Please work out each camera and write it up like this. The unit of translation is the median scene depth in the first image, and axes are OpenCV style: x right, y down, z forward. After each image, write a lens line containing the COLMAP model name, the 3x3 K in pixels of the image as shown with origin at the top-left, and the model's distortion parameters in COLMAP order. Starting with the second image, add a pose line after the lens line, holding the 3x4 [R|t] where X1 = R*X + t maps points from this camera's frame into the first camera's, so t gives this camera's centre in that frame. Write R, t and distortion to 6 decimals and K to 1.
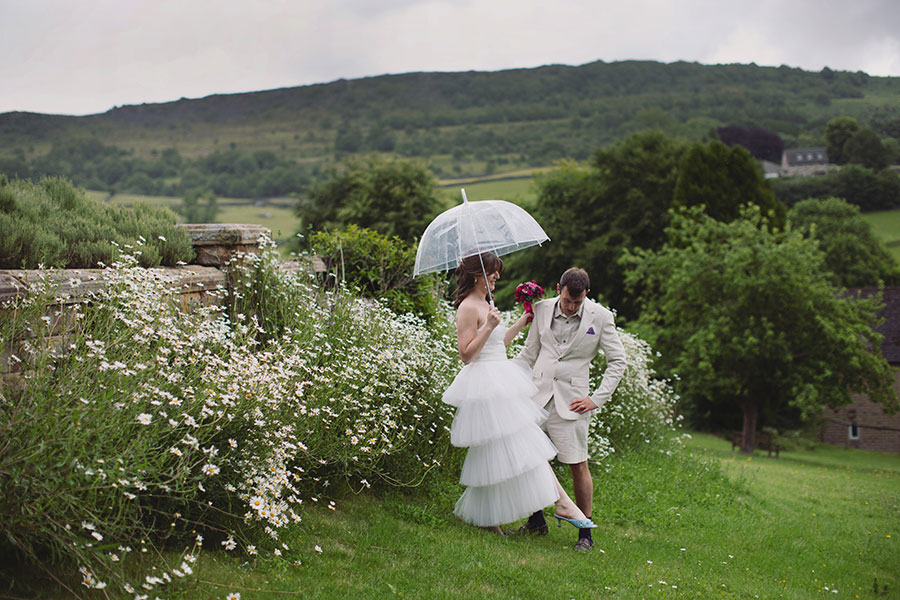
lens RADIAL K [[1141.2, 0, 485.8], [0, 1141.2, 299.8], [0, 0, 1]] dist [-0.070126, 0.004835]
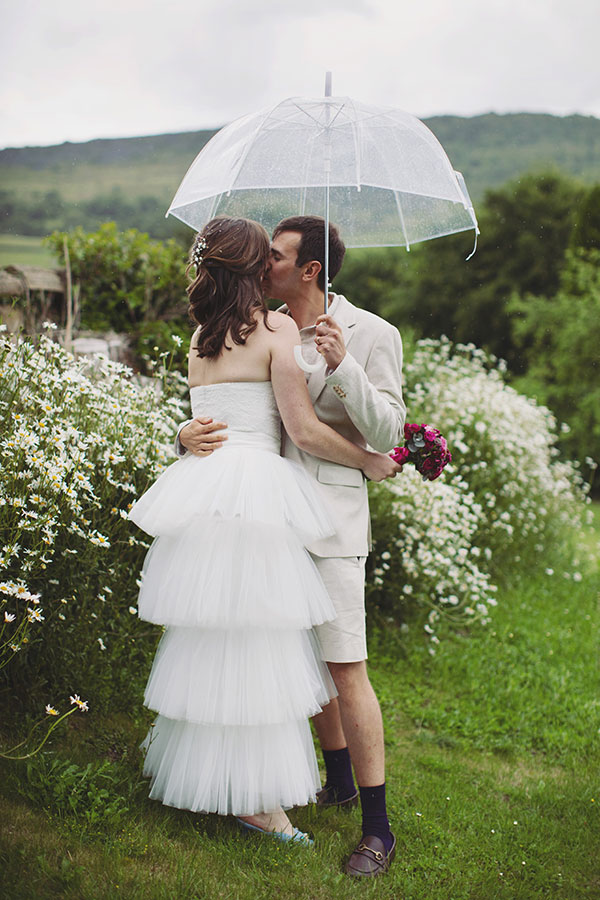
lens RADIAL K [[1141.2, 0, 300.0], [0, 1141.2, 450.0], [0, 0, 1]] dist [-0.070126, 0.004835]
pose [[0.997903, 0.028387, -0.058178, 0.010440], [-0.023241, 0.995910, 0.087306, 0.001613], [0.060419, -0.085771, 0.994481, 0.100028]]
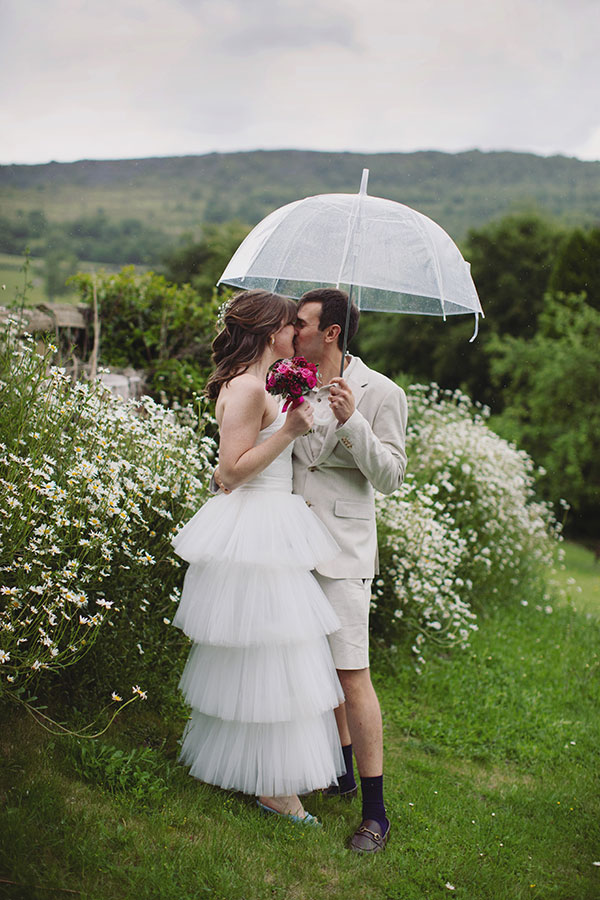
lens RADIAL K [[1141.2, 0, 300.0], [0, 1141.2, 450.0], [0, 0, 1]] dist [-0.070126, 0.004835]
pose [[0.997189, 0.065814, -0.035824, 0.006766], [-0.063521, 0.996068, 0.061755, -0.000417], [0.039748, -0.059305, 0.997448, 0.084398]]
